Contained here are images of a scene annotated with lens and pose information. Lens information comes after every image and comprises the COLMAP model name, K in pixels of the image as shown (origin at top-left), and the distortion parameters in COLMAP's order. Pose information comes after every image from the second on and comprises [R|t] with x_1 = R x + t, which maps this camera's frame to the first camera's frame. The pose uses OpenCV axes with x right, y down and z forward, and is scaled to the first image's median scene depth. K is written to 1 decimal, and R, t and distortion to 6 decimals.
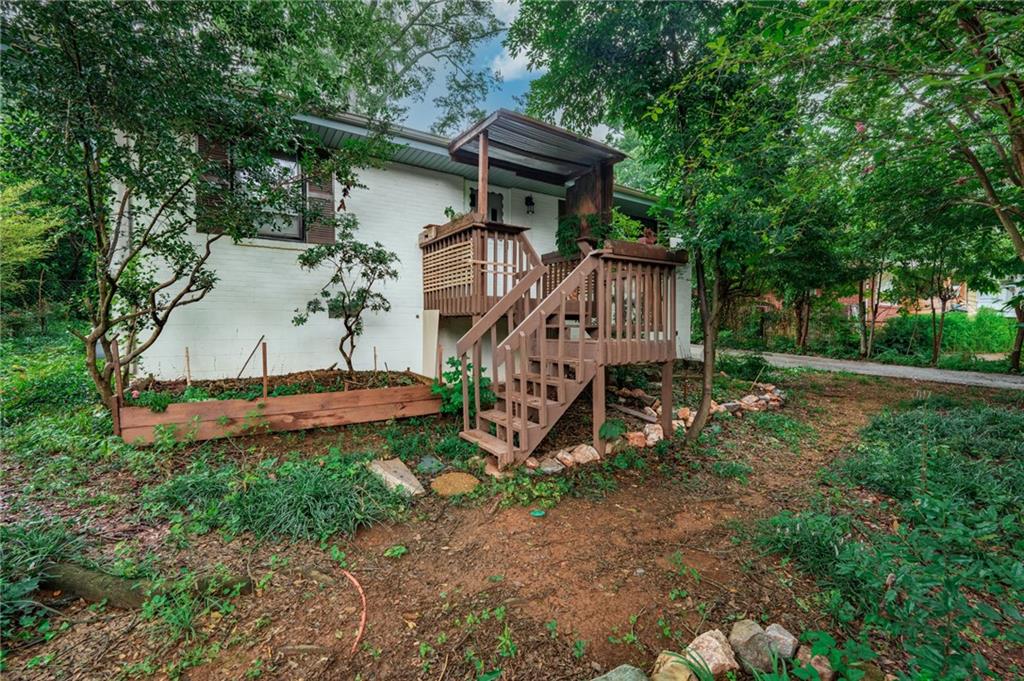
lens RADIAL K [[427.2, 0, 512.0], [0, 427.2, 340.5], [0, 0, 1]] dist [-0.007102, -0.000673]
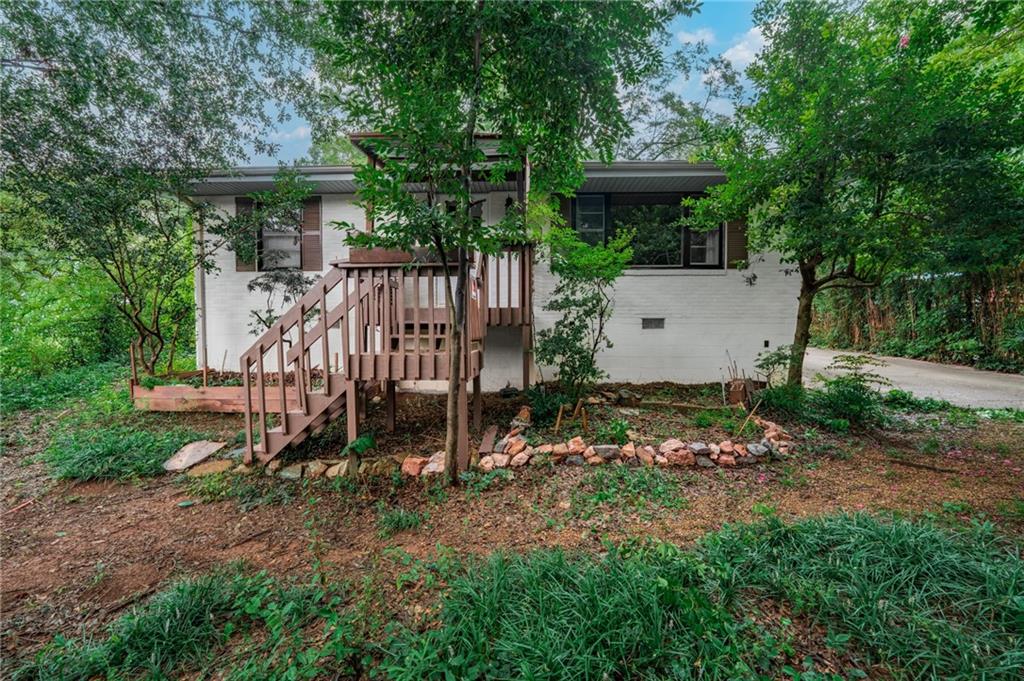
lens RADIAL K [[427.2, 0, 512.0], [0, 427.2, 340.5], [0, 0, 1]] dist [-0.007102, -0.000673]
pose [[0.806083, 0.009204, -0.591731, 1.056140], [-0.014205, 0.999892, -0.003798, -0.030587], [0.591632, 0.011467, 0.806126, 0.433968]]
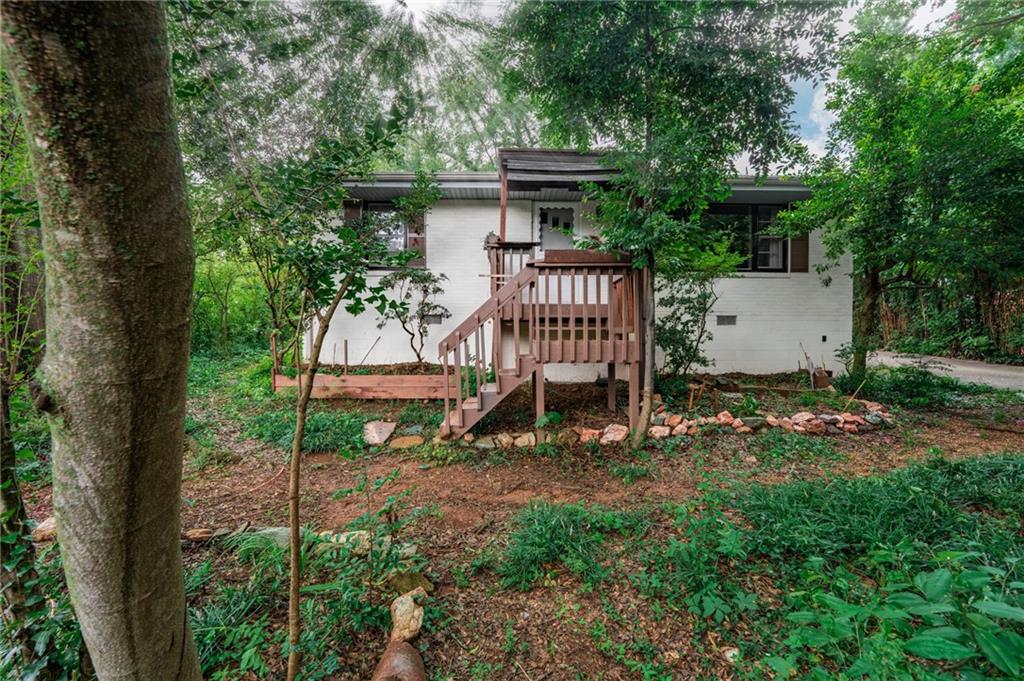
lens RADIAL K [[432.1, 0, 512.0], [0, 432.1, 340.5], [0, 0, 1]] dist [-0.006689, -0.000636]
pose [[0.837666, 0.005597, -0.546154, 0.754897], [-0.015556, 0.999786, -0.013614, 0.017576], [0.545961, 0.019900, 0.837574, 0.009608]]
